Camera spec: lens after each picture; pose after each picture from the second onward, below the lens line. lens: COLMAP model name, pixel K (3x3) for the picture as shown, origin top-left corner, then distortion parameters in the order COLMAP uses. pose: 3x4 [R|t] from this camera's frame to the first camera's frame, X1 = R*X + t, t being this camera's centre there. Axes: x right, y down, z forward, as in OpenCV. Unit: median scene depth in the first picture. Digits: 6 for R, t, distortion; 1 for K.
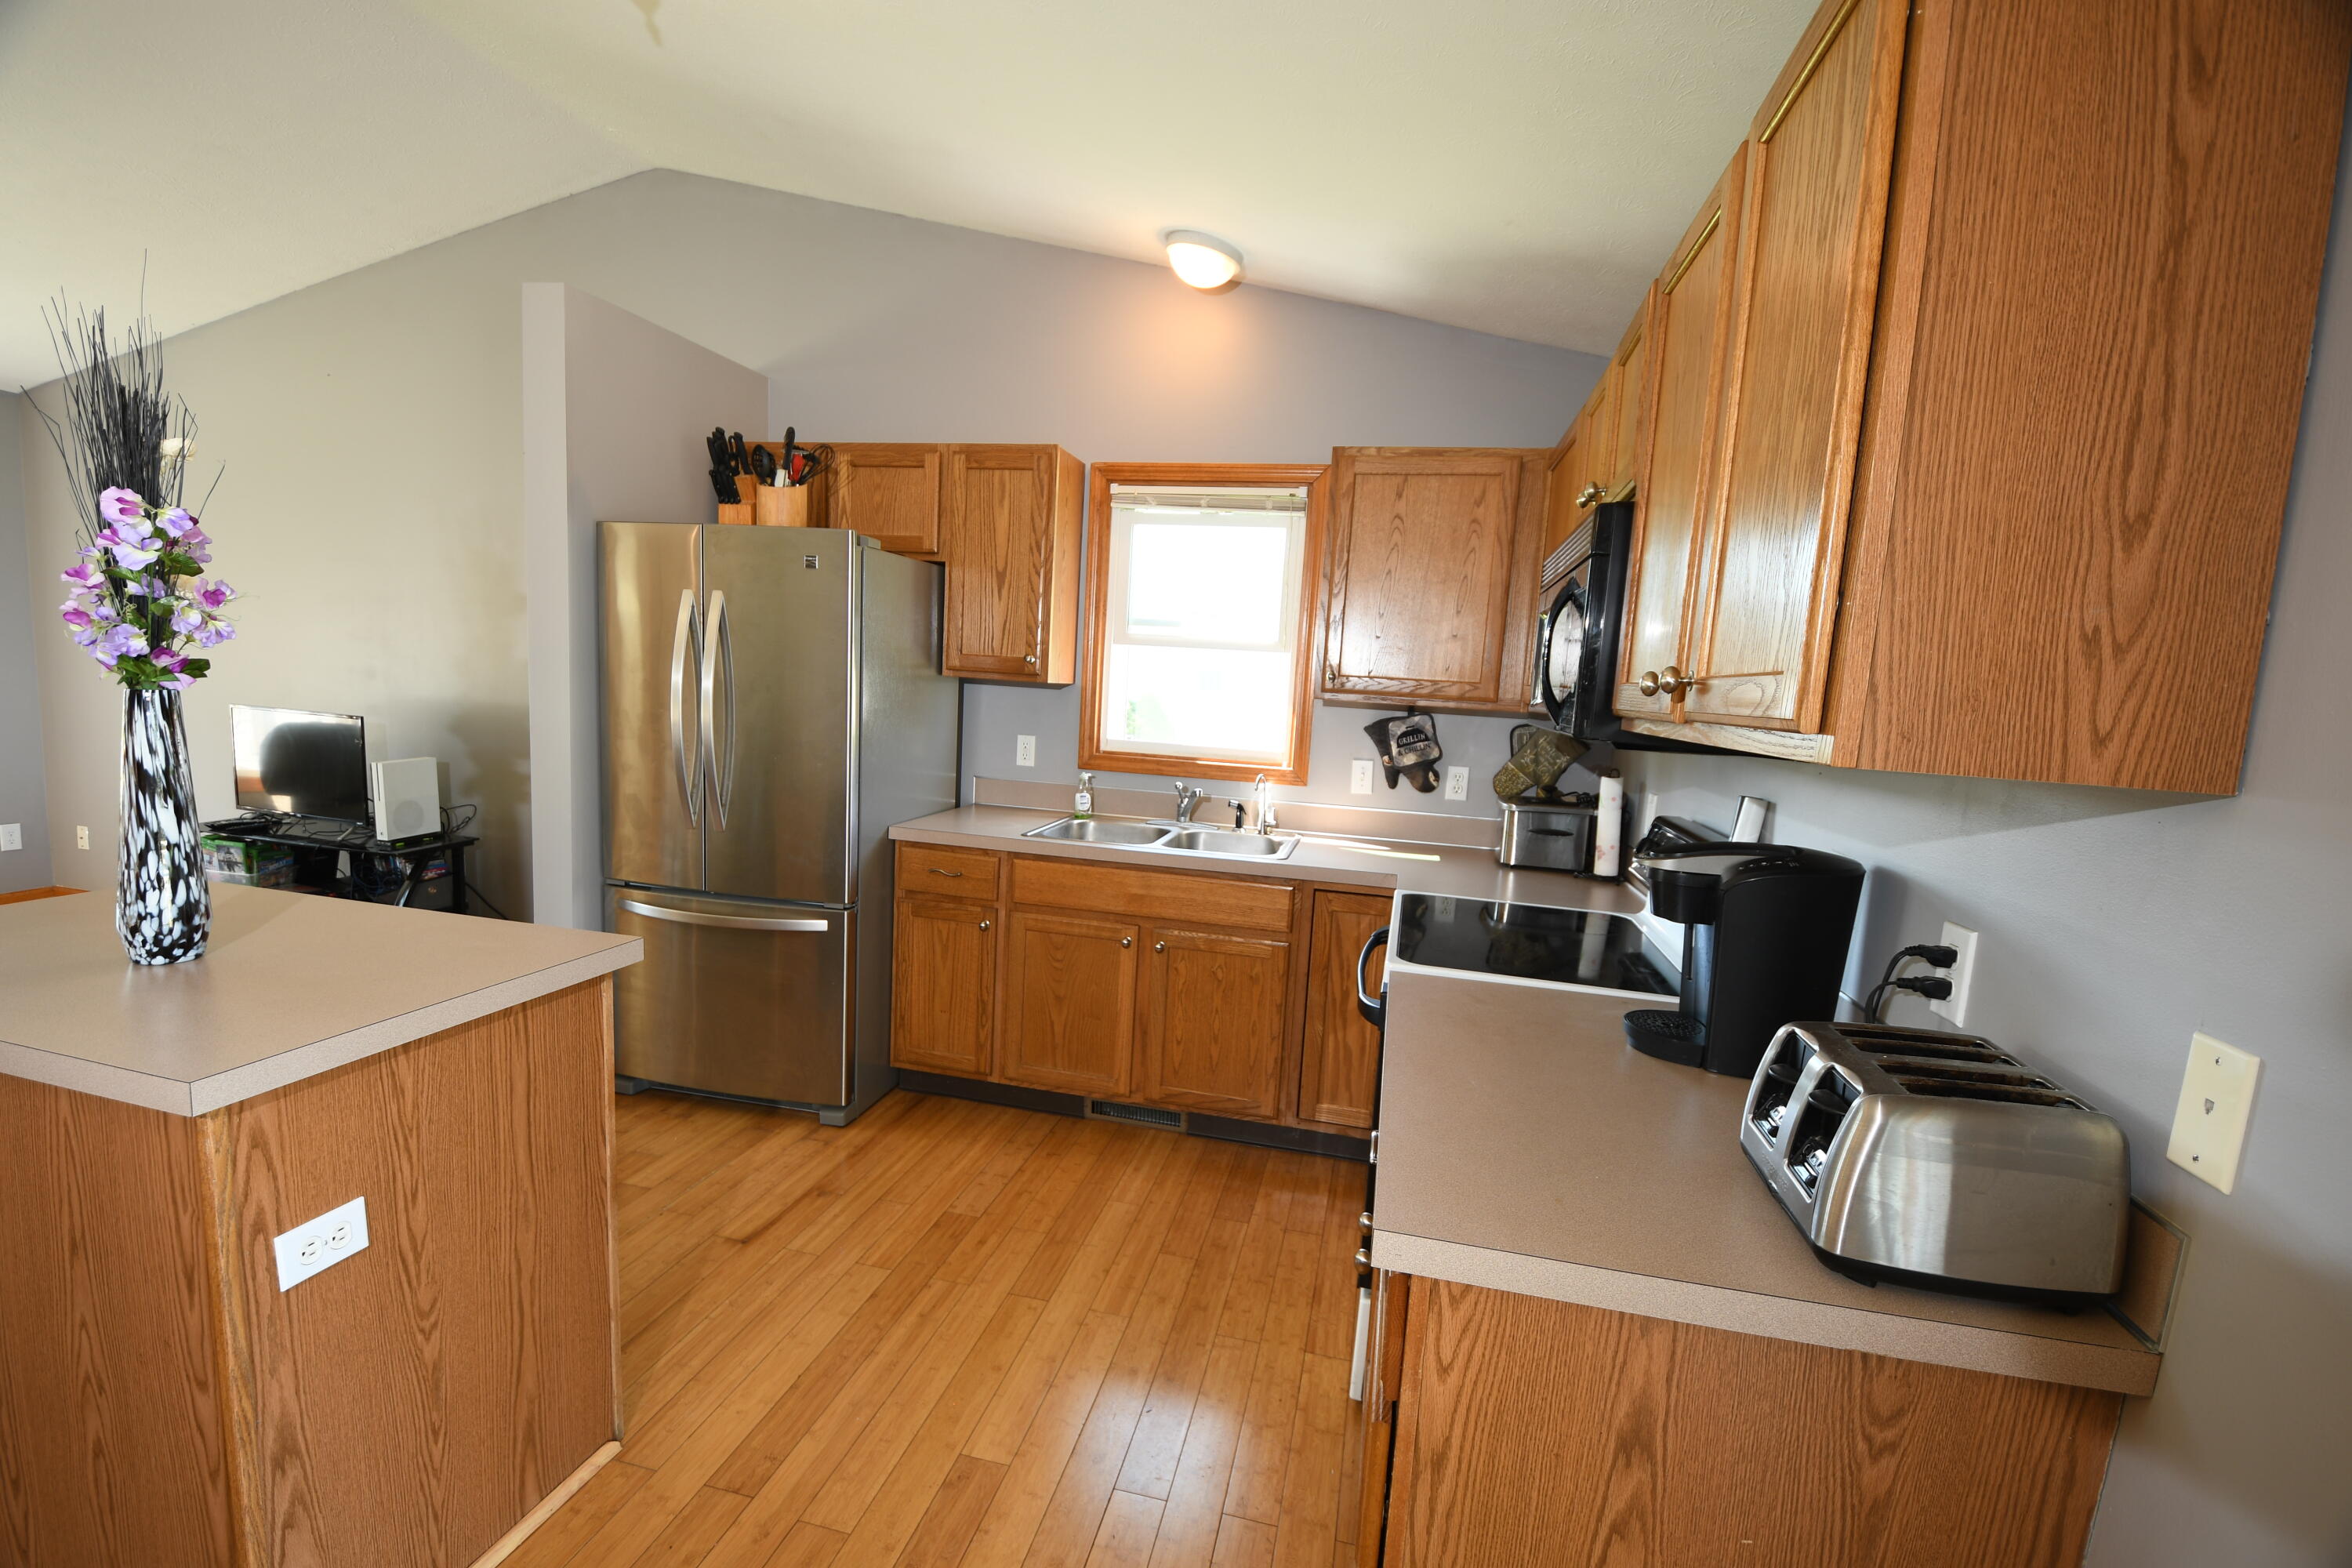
lens RADIAL K [[1044.1, 0, 1176.3], [0, 1044.1, 818.0], [0, 0, 1]] dist [0.002794, -0.016646]
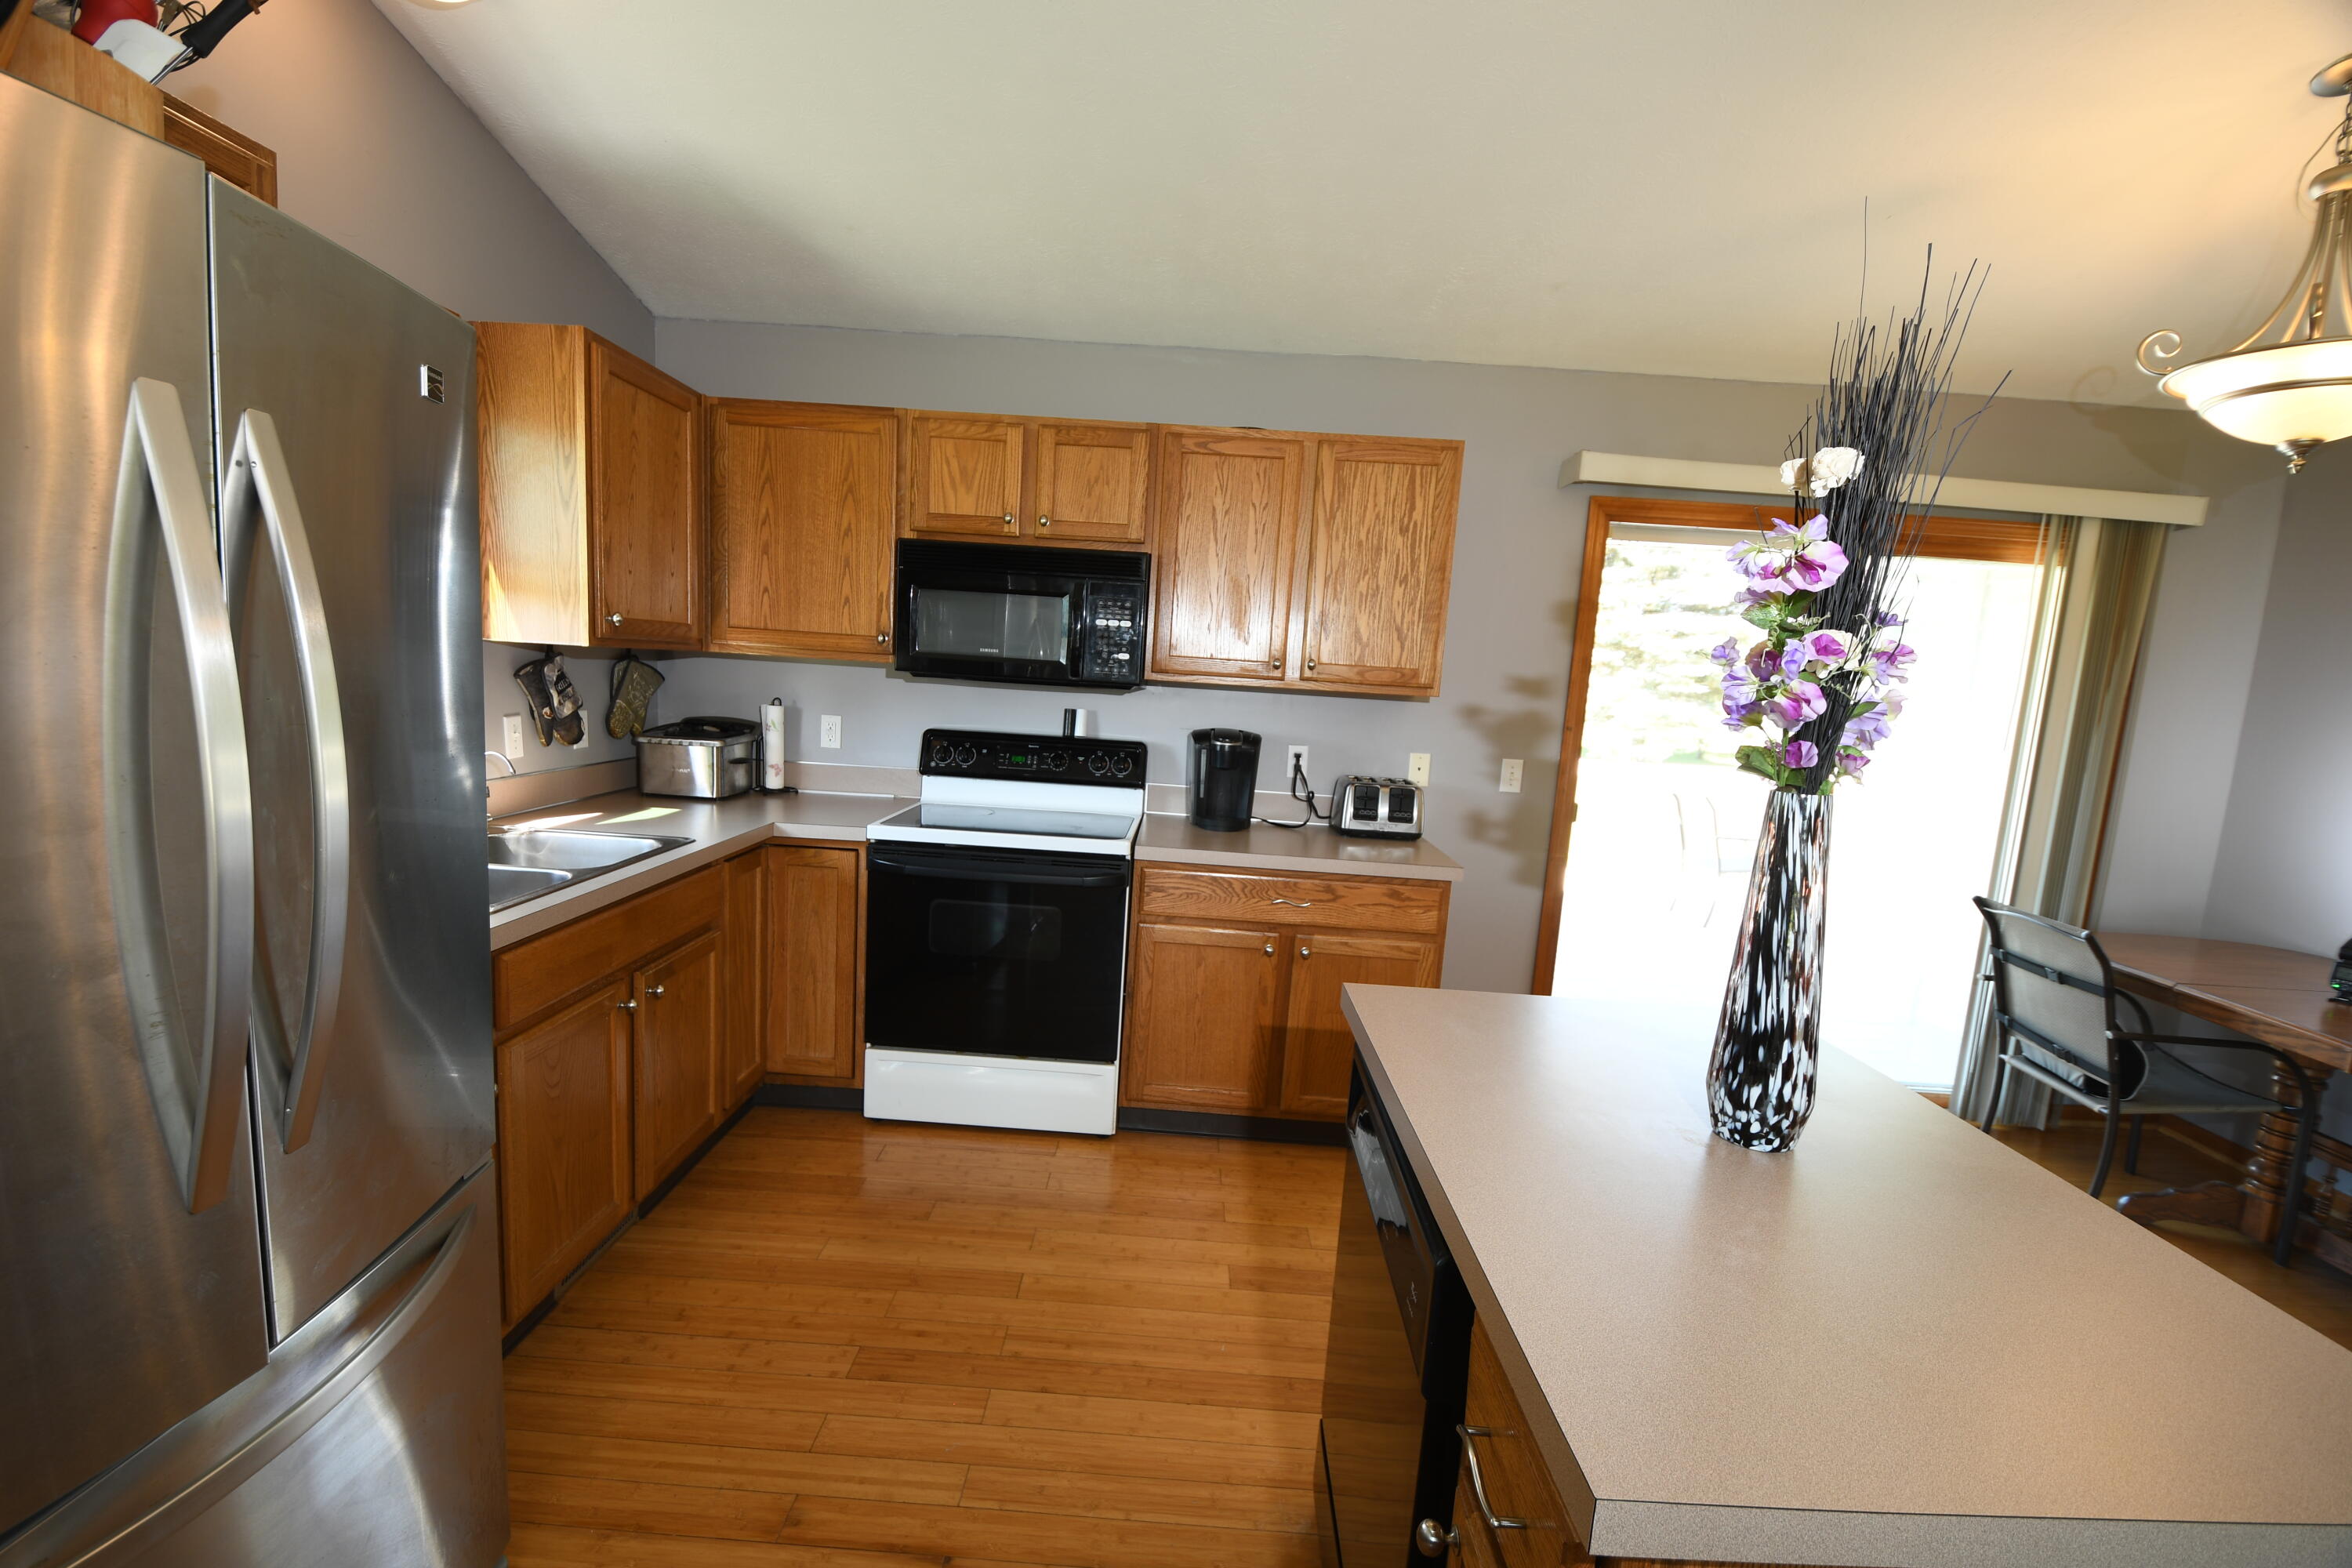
lens RADIAL K [[1024.0, 0, 1172.2], [0, 1024.0, 813.8], [0, 0, 1]] dist [0.001815, 0.000038]
pose [[-0.205052, -0.205390, 0.956958, -0.720449], [0.057281, 0.973540, 0.221223, -0.133919], [-0.977074, 0.100177, -0.187861, 0.705505]]
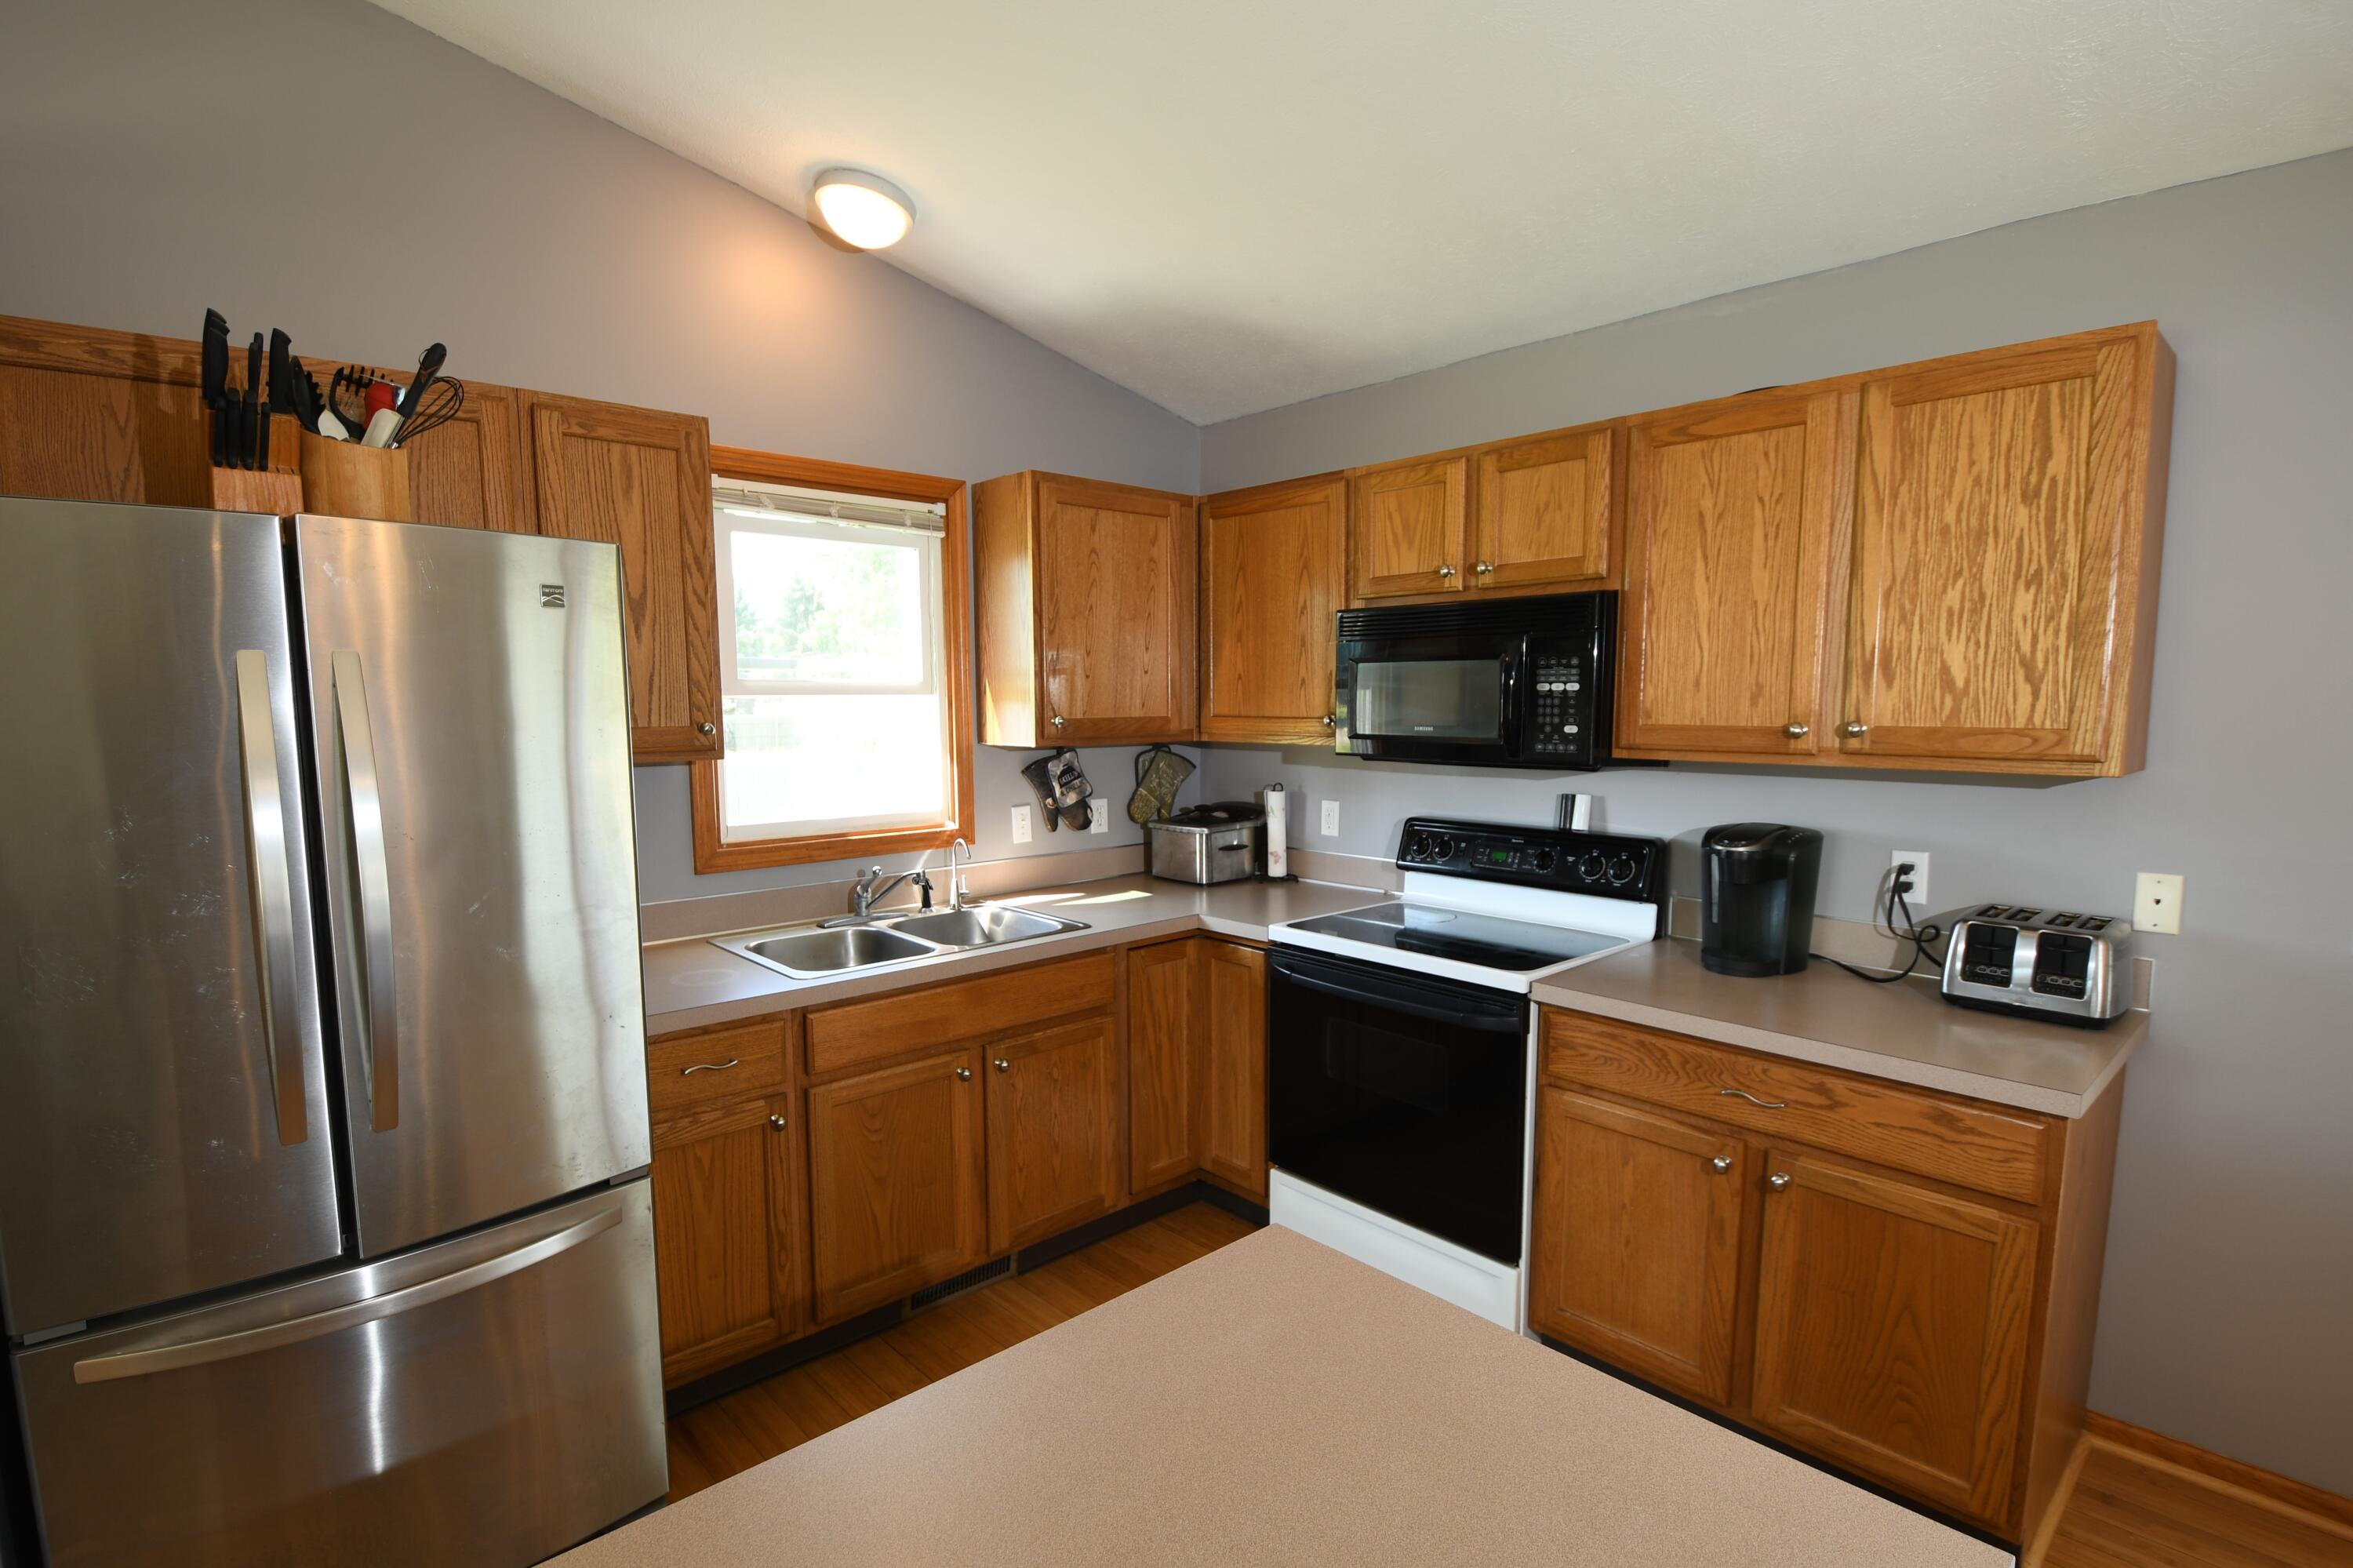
lens RADIAL K [[1120.9, 0, 1175.1], [0, 1120.9, 818.4], [0, 0, 1]] dist [-0.014914, -0.001138]
pose [[0.562573, -0.147738, 0.813440, -0.581103], [0.144384, 0.986340, 0.079285, -0.109714], [-0.814042, 0.072844, 0.576220, 0.341441]]
